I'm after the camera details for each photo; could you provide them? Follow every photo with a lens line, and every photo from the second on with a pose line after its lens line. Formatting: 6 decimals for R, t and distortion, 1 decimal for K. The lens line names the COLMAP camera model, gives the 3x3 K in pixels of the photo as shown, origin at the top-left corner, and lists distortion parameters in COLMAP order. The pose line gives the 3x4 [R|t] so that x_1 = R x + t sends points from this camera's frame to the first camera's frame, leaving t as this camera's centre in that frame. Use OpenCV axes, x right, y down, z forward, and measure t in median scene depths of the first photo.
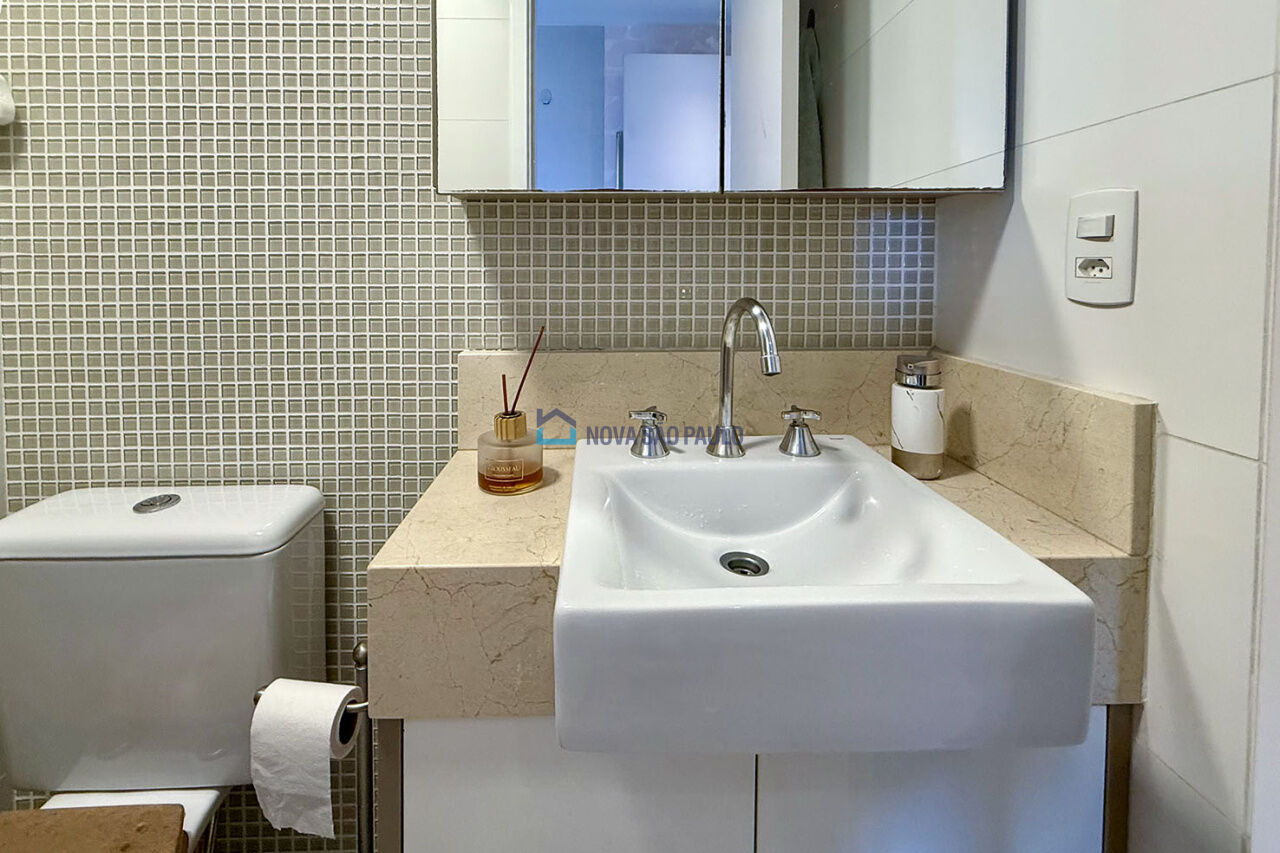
lens RADIAL K [[523.9, 0, 638.3], [0, 523.9, 354.9], [0, 0, 1]] dist [-0.000468, 0.000228]
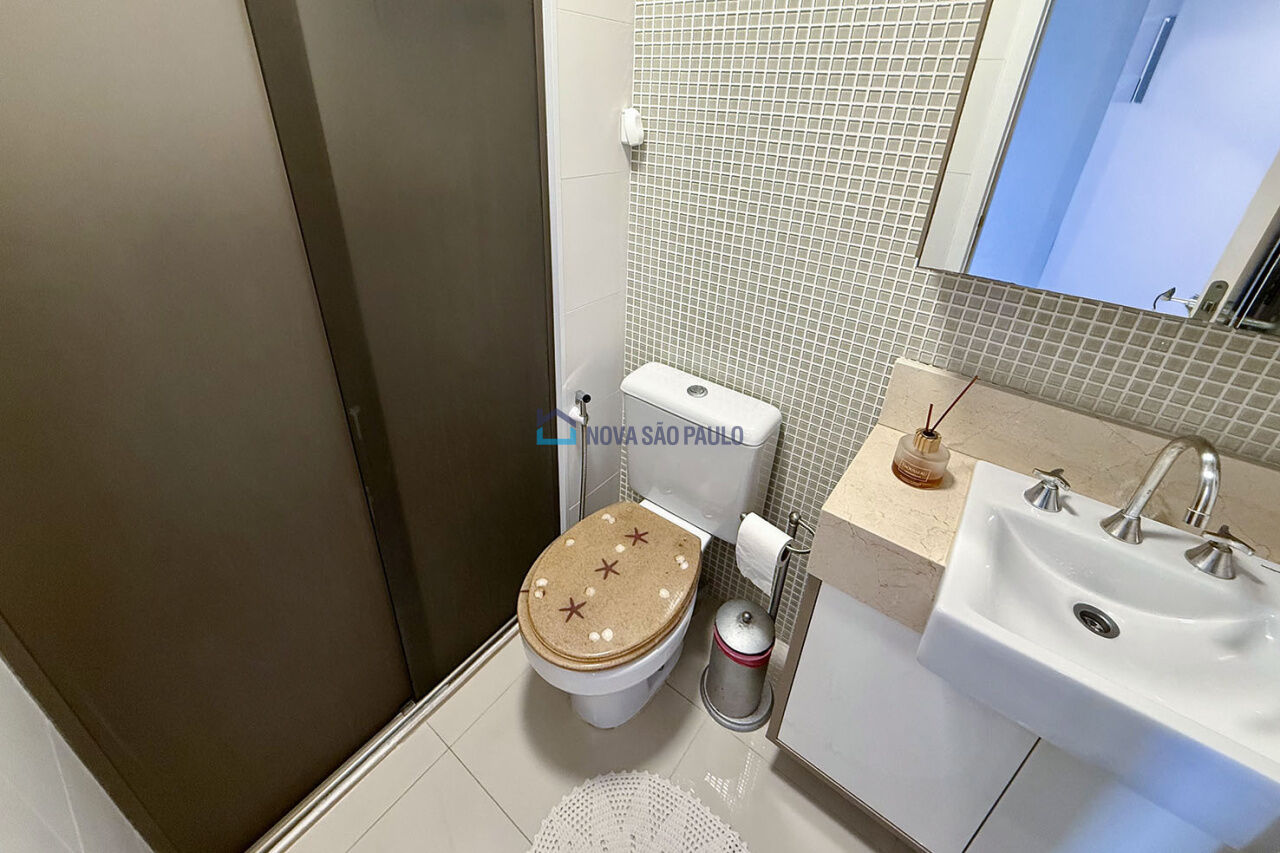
lens RADIAL K [[523.9, 0, 638.3], [0, 523.9, 354.9], [0, 0, 1]] dist [-0.000468, 0.000228]
pose [[0.778558, 0.305710, -0.548077, -0.130735], [-0.056869, 0.904103, 0.423513, -0.527251], [0.624991, -0.298561, 0.721282, -0.340937]]
